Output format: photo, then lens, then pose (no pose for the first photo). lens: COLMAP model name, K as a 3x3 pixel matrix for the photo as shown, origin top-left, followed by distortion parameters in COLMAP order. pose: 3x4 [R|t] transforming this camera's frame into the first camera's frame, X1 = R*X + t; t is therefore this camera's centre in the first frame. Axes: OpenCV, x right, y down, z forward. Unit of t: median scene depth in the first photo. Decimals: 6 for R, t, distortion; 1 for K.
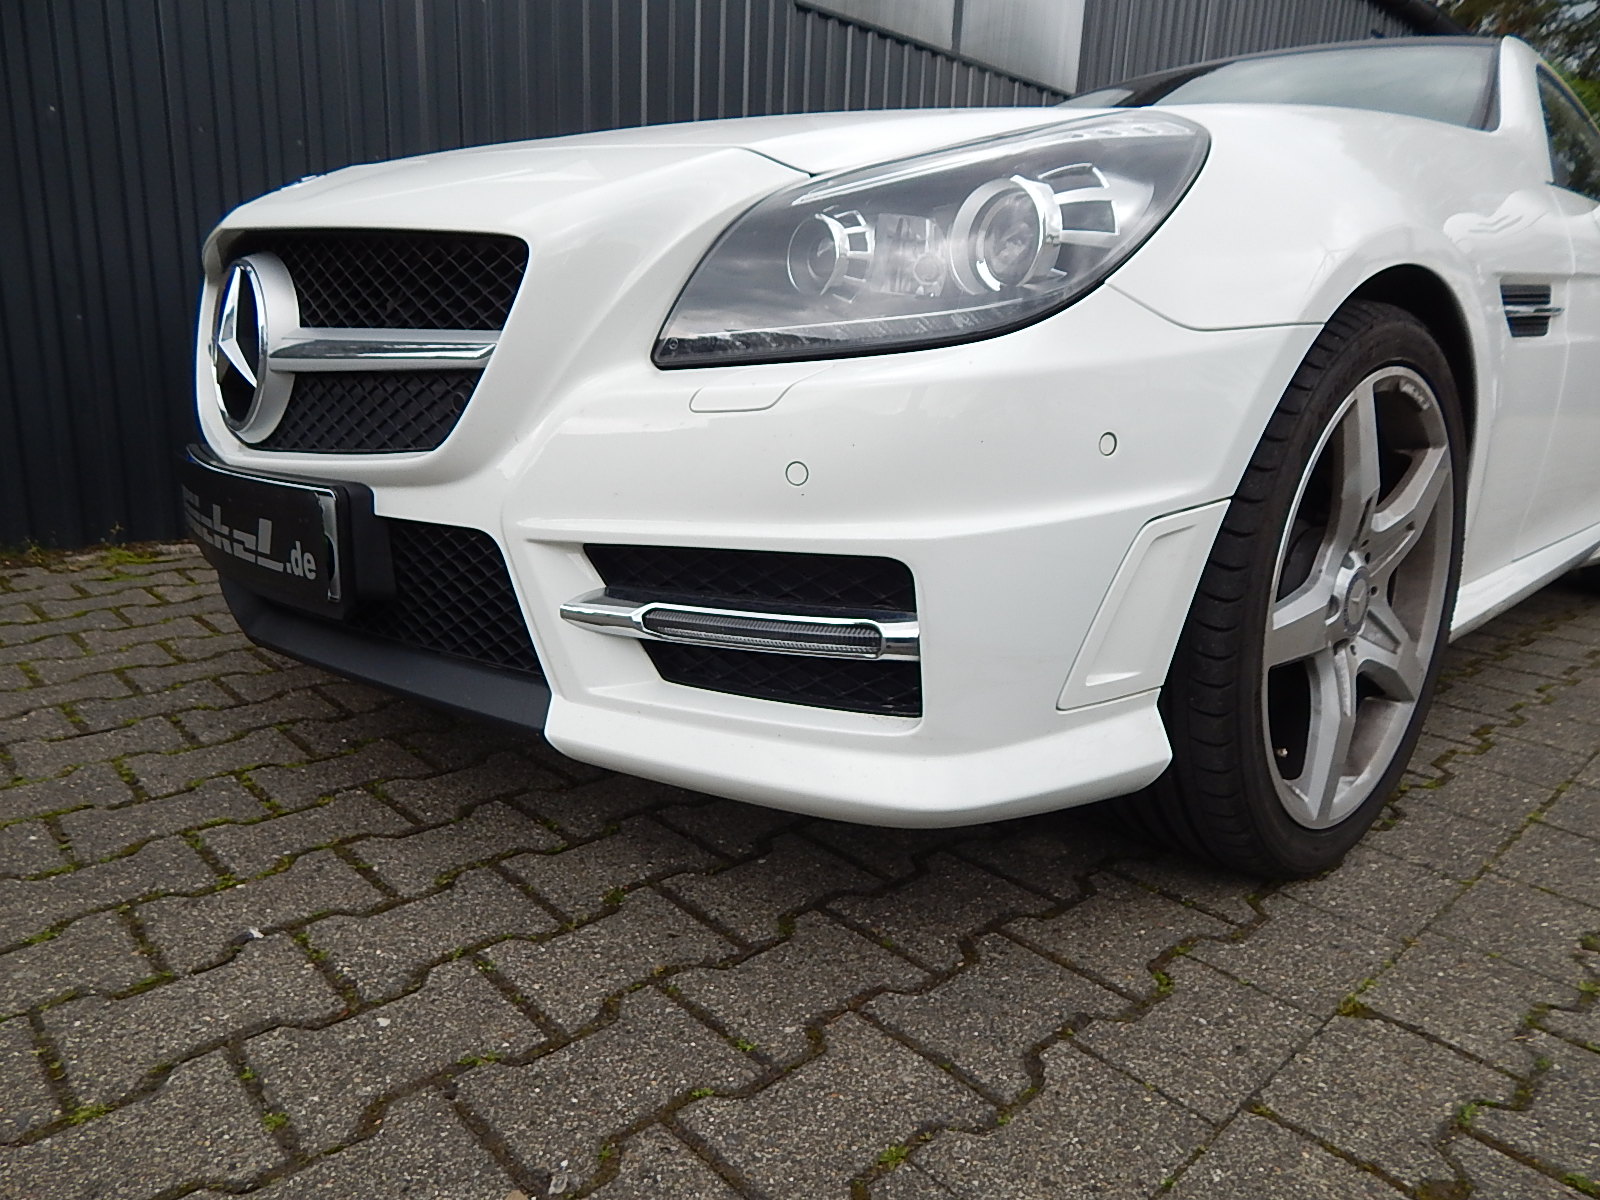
lens RADIAL K [[1045.6, 0, 795.8], [0, 1045.6, 606.9], [0, 0, 1]] dist [0.019023, -0.016994]
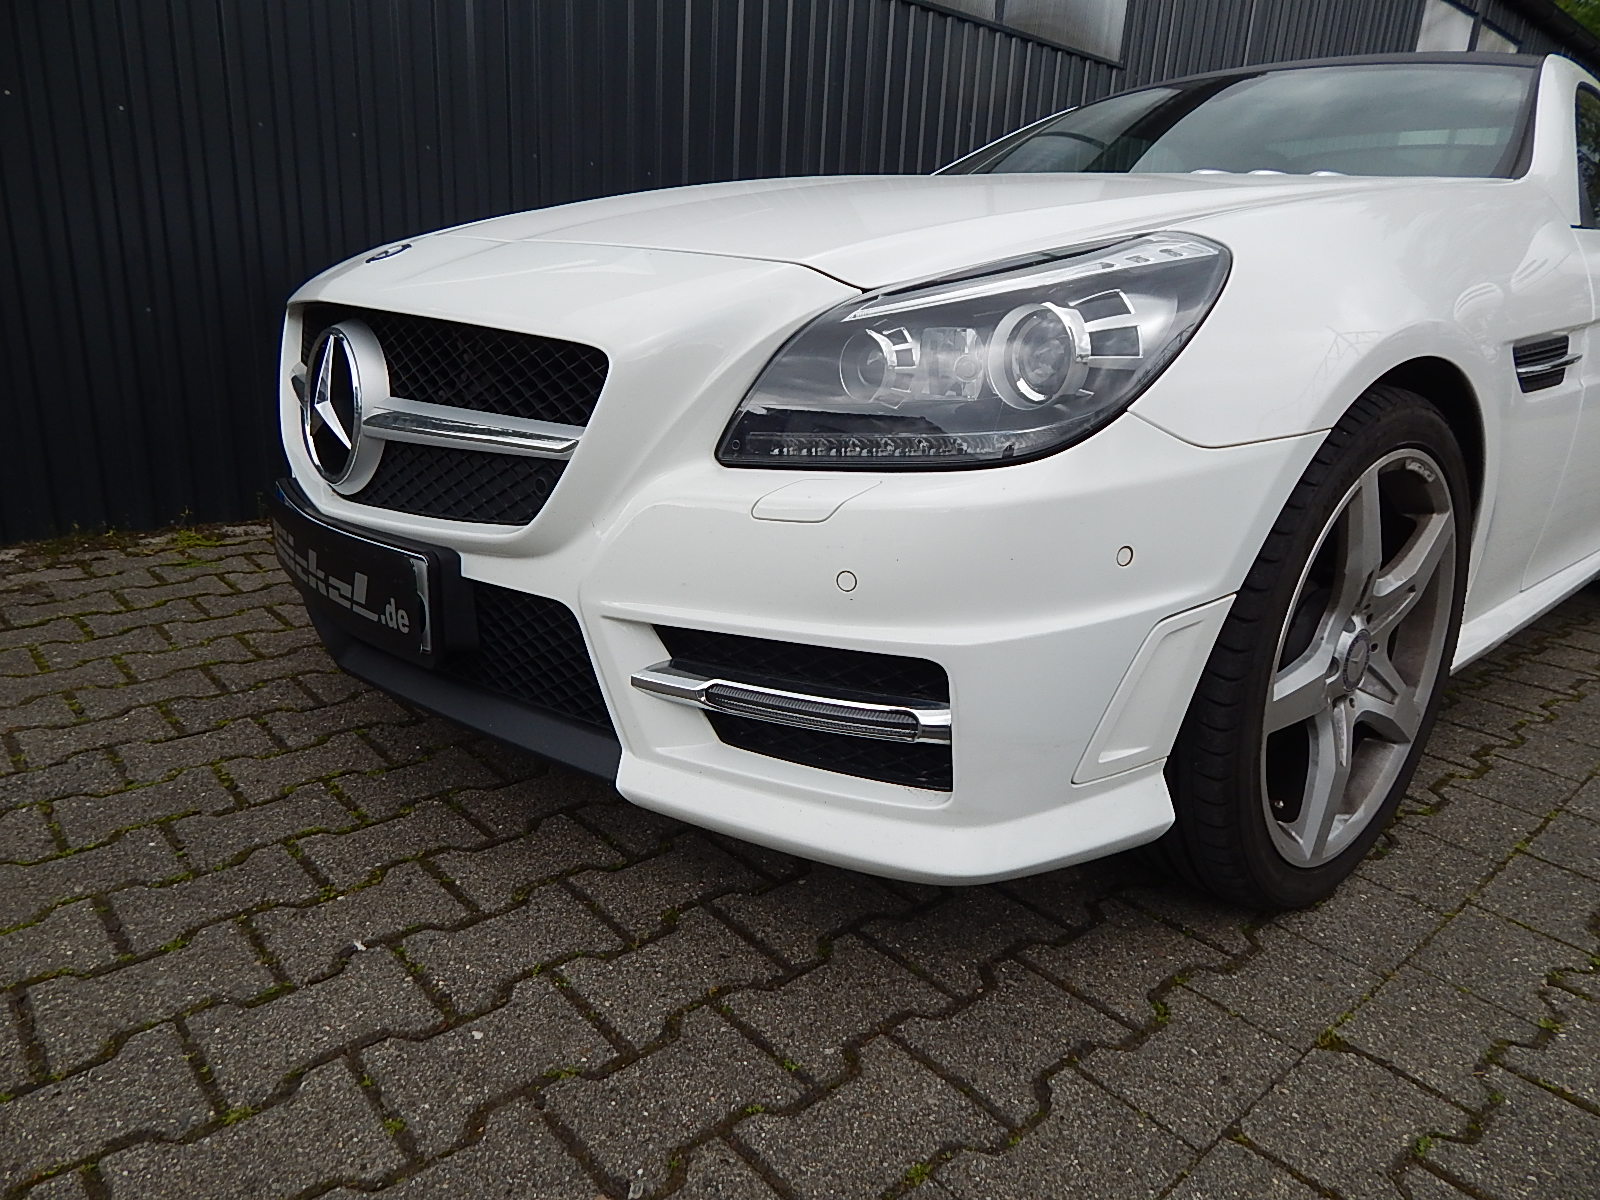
lens RADIAL K [[1047.3, 0, 797.1], [0, 1047.3, 603.8], [0, 0, 1]] dist [0.014970, -0.012992]
pose [[0.999557, 0.018833, -0.023040, -0.021747], [-0.017554, 0.998360, 0.054487, -0.135531], [0.024028, -0.054058, 0.998249, -0.109549]]
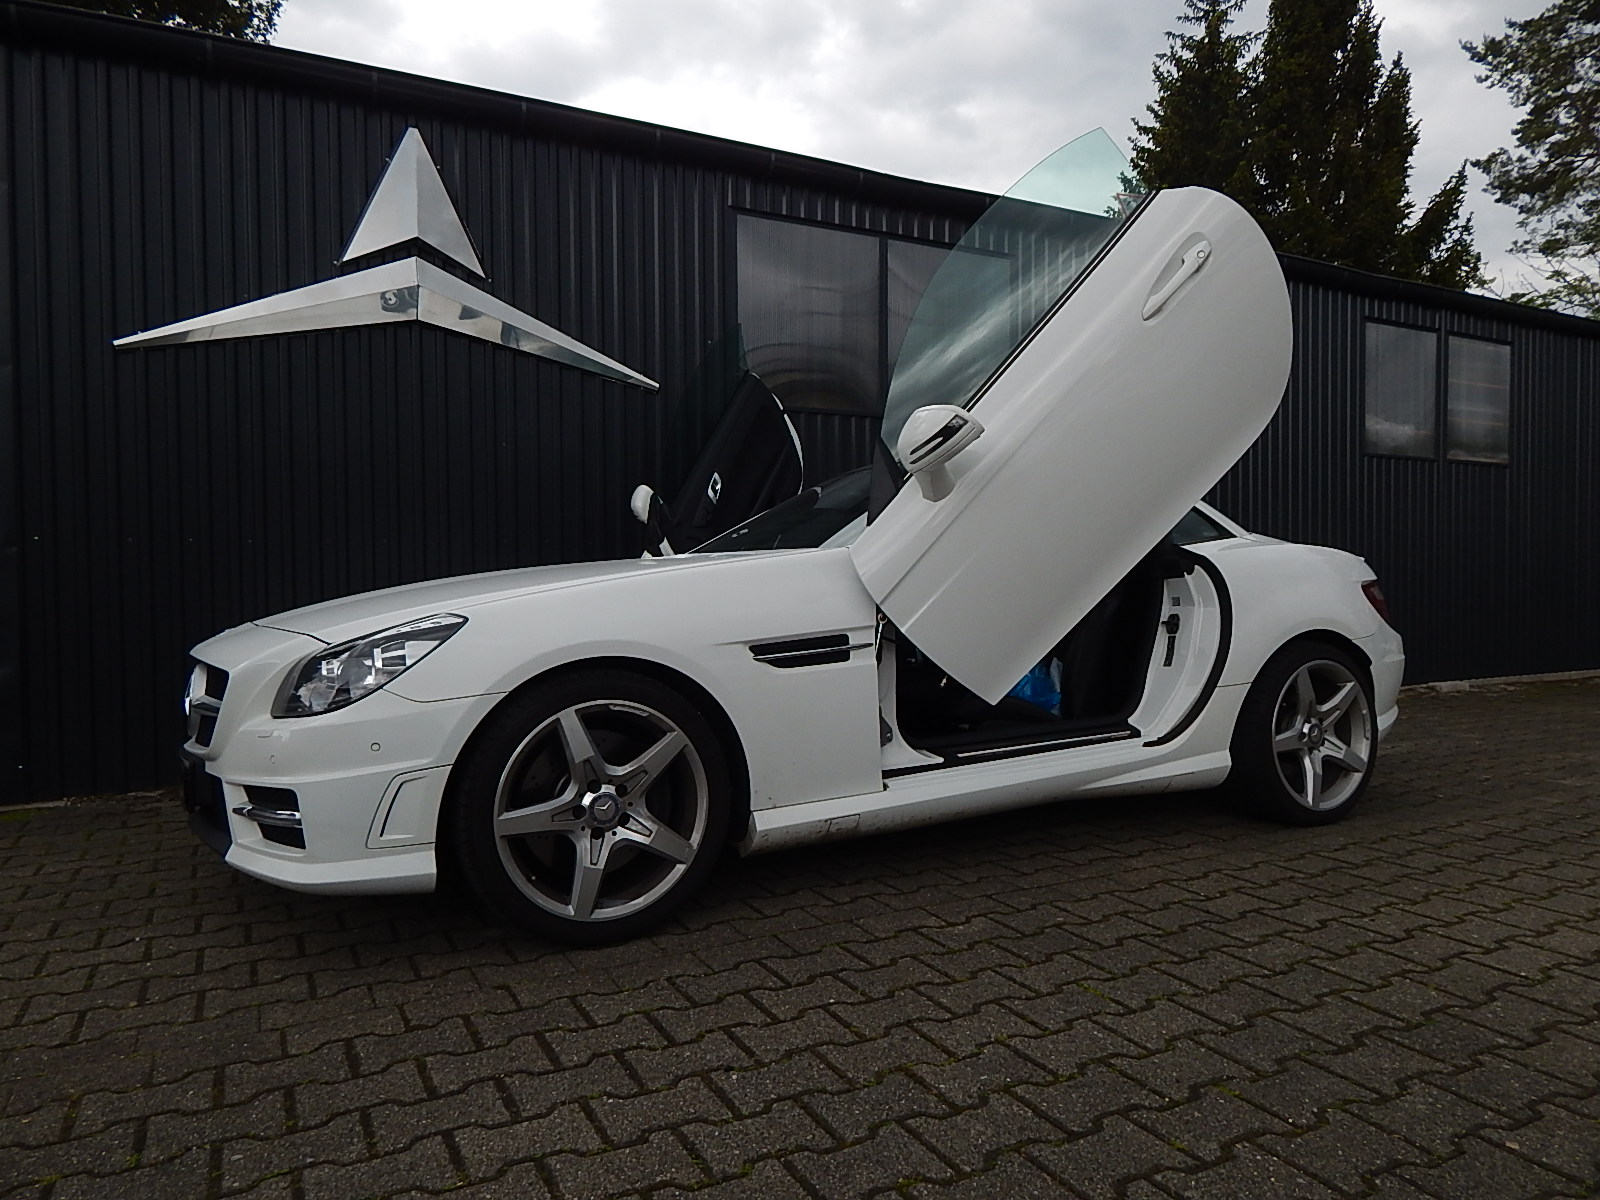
lens RADIAL K [[1056.7, 0, 804.2], [0, 1056.7, 604.1], [0, 0, 1]] dist [0.005289, -0.006046]
pose [[0.962490, -0.045946, -0.267397, 1.810994], [-0.013138, 0.976508, -0.215079, 0.053590], [0.270997, 0.210525, 0.939276, -1.161208]]
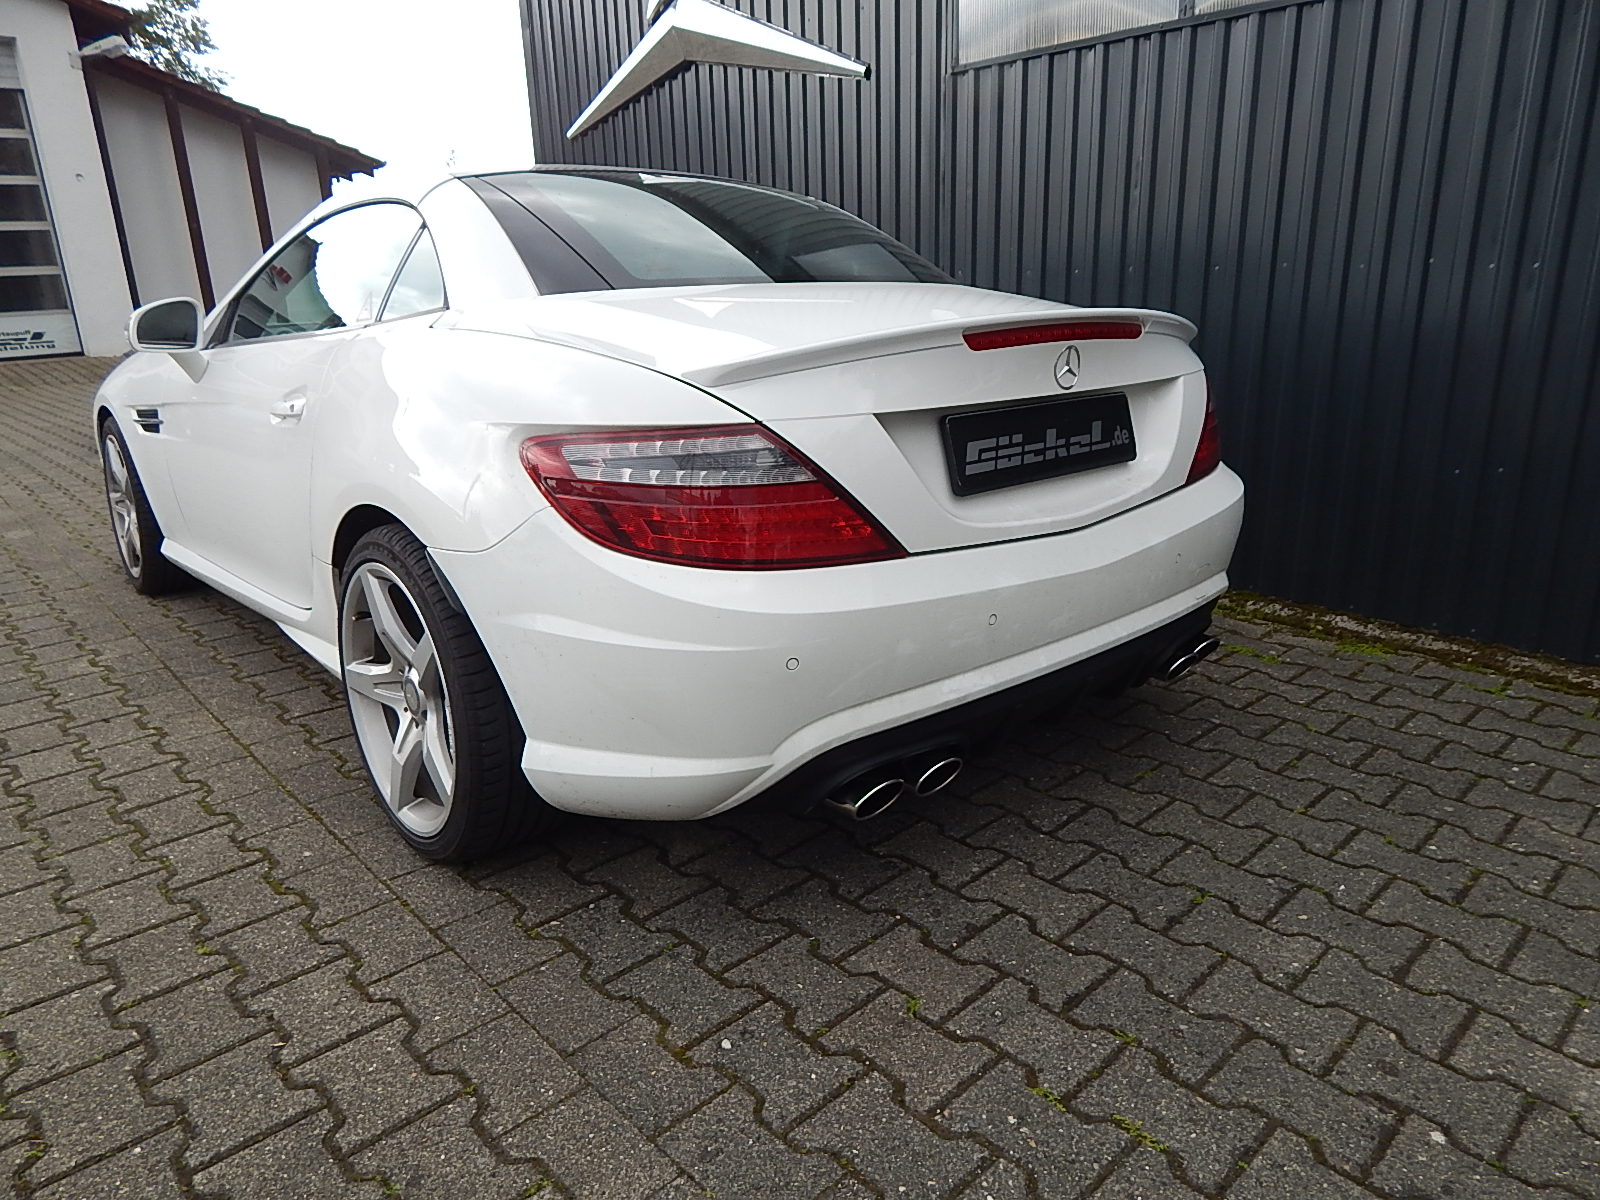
lens RADIAL K [[1049.4, 0, 803.6], [0, 1049.4, 605.1], [0, 0, 1]] dist [0.014939, -0.014578]
pose [[-0.020524, 0.253386, -0.967148, 4.427699], [-0.210516, 0.944569, 0.251937, -1.160738], [0.977375, 0.208771, 0.033955, 3.581883]]
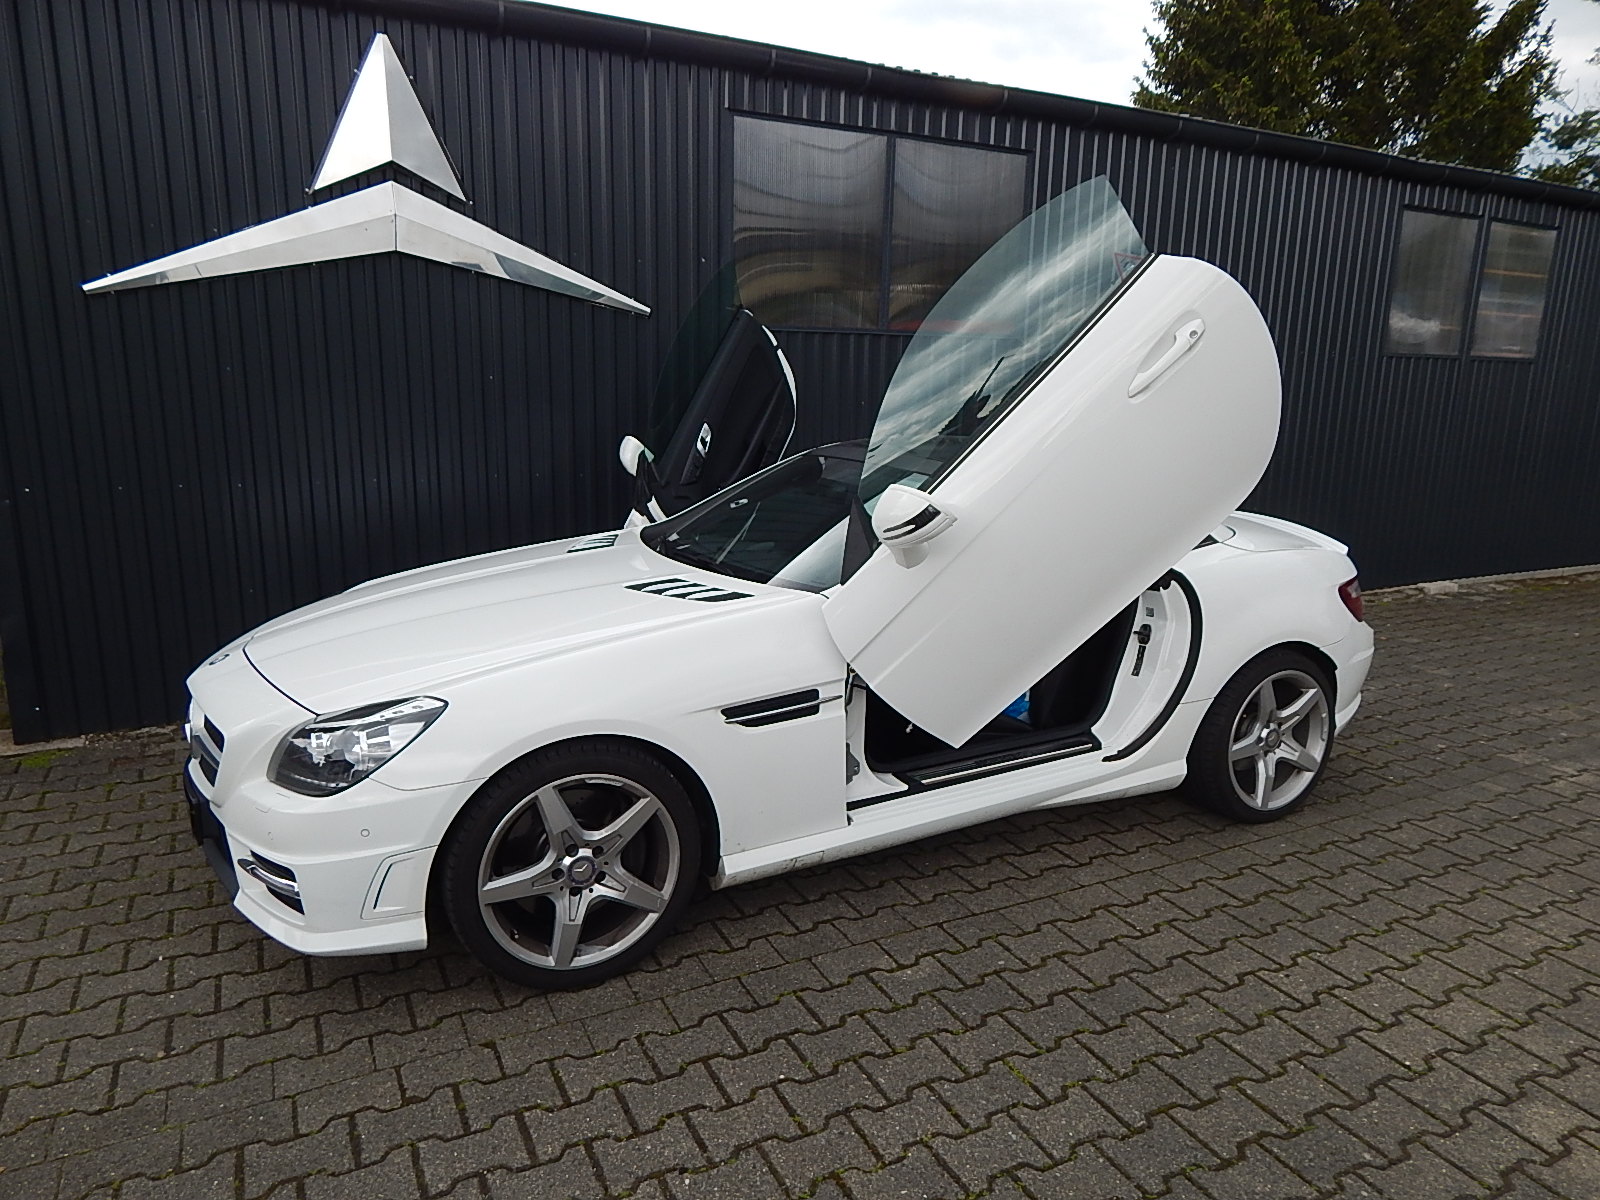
lens RADIAL K [[1056.7, 0, 804.2], [0, 1056.7, 604.1], [0, 0, 1]] dist [0.005289, -0.006046]
pose [[0.960466, 0.036713, -0.275967, 1.930239], [-0.043760, 0.998853, -0.019420, -0.669486], [0.274938, 0.030729, 0.960971, -1.293374]]
